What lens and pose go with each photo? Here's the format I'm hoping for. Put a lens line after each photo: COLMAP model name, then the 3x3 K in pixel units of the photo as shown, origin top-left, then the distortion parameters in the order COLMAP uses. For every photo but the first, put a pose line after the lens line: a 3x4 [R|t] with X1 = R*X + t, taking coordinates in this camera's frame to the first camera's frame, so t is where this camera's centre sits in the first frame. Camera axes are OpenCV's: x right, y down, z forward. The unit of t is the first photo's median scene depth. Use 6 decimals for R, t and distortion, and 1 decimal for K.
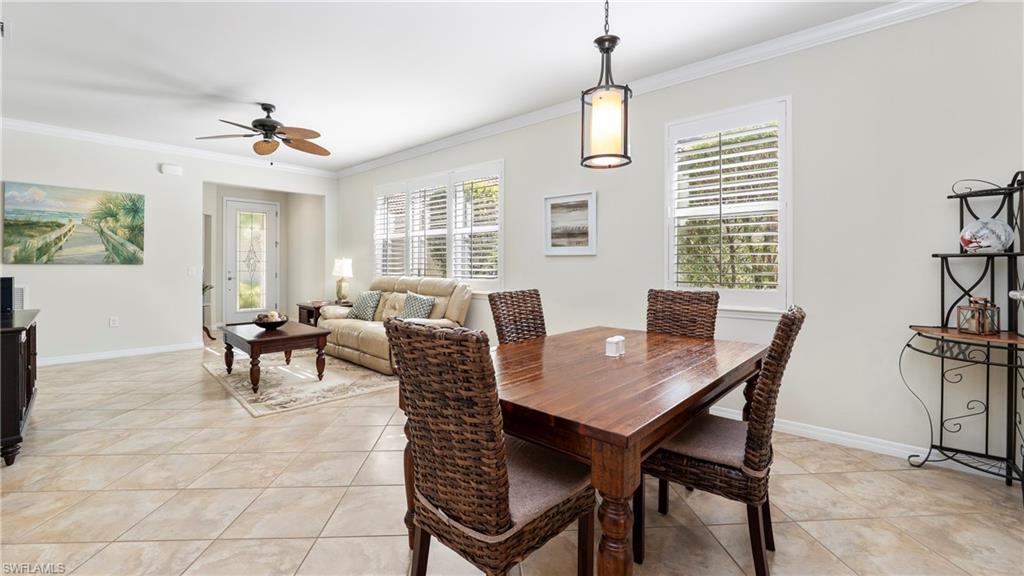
lens RADIAL K [[420.9, 0, 510.7], [0, 420.9, 267.8], [0, 0, 1]] dist [-0.013823, -0.000107]
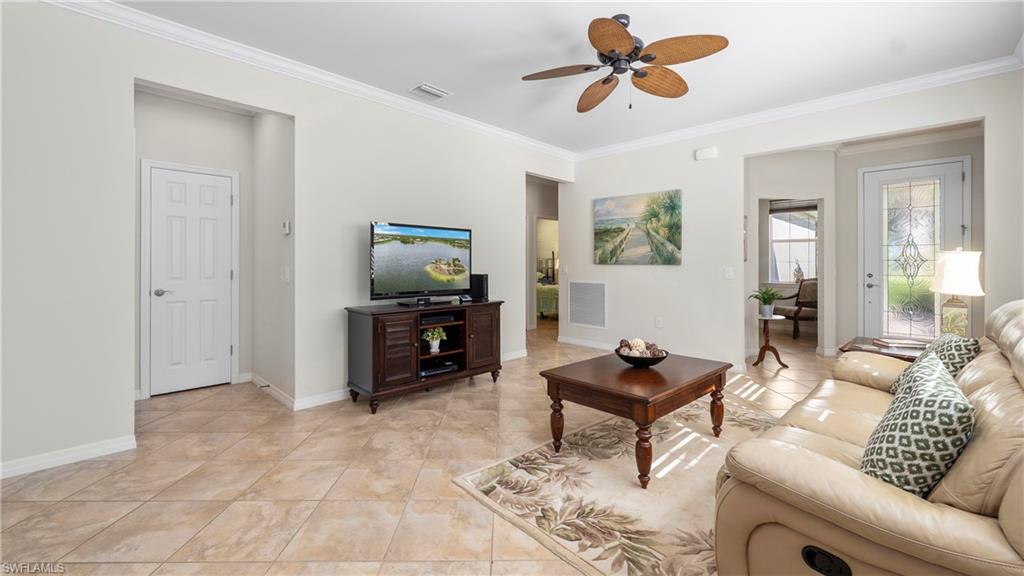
lens RADIAL K [[416.9, 0, 510.8], [0, 416.9, 261.1], [0, 0, 1]] dist [-0.000415, 0.000084]
pose [[-0.045873, -0.006759, -0.998924, 0.068945], [-0.008634, 0.999942, -0.006369, -0.008486], [0.998910, 0.008333, -0.045929, 0.799356]]
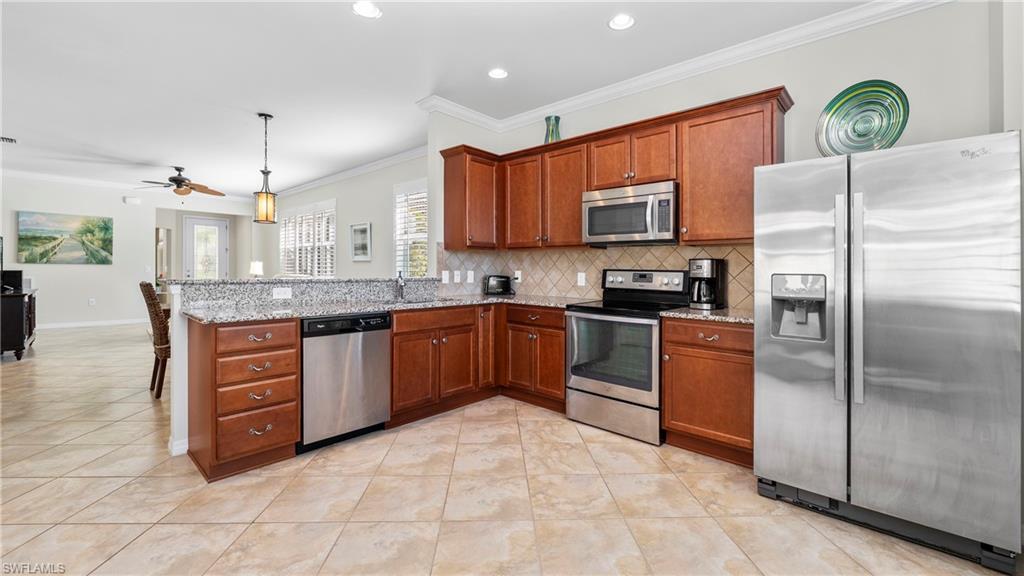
lens RADIAL K [[415.2, 0, 508.1], [0, 415.2, 274.9], [0, 0, 1]] dist [-0.001355, -0.000090]
pose [[0.999708, 0.009579, -0.022188, 0.690554], [-0.009420, 0.999929, 0.007252, 0.006591], [0.022256, -0.007041, 0.999728, -0.552640]]
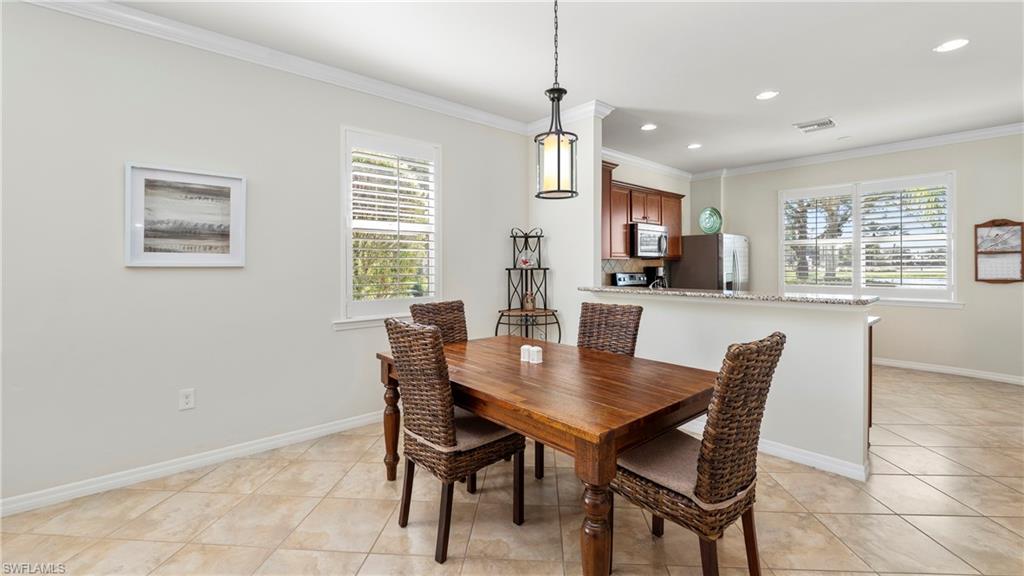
lens RADIAL K [[420.9, 0, 510.7], [0, 420.9, 267.8], [0, 0, 1]] dist [-0.013823, -0.000107]
pose [[0.128479, -0.010310, 0.991659, -0.394367], [0.007874, 0.999925, 0.009375, -0.027585], [-0.991681, 0.006604, 0.128551, 0.400057]]
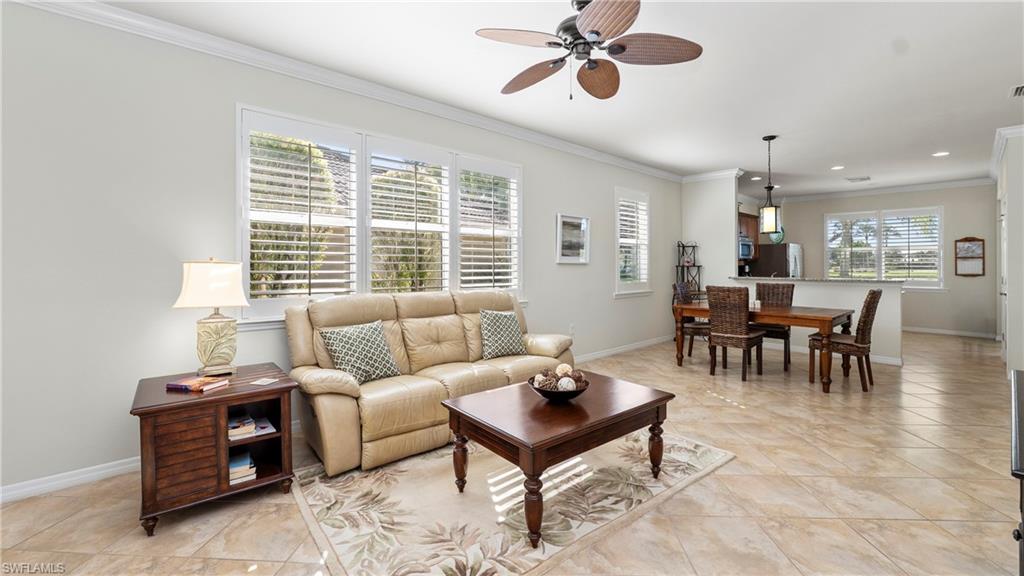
lens RADIAL K [[420.9, 0, 510.7], [0, 420.9, 267.8], [0, 0, 1]] dist [-0.013823, -0.000107]
pose [[0.113746, -0.010524, 0.993454, -1.073393], [0.003074, 0.999943, 0.010240, -0.028028], [-0.993505, 0.001889, 0.113772, 0.964420]]
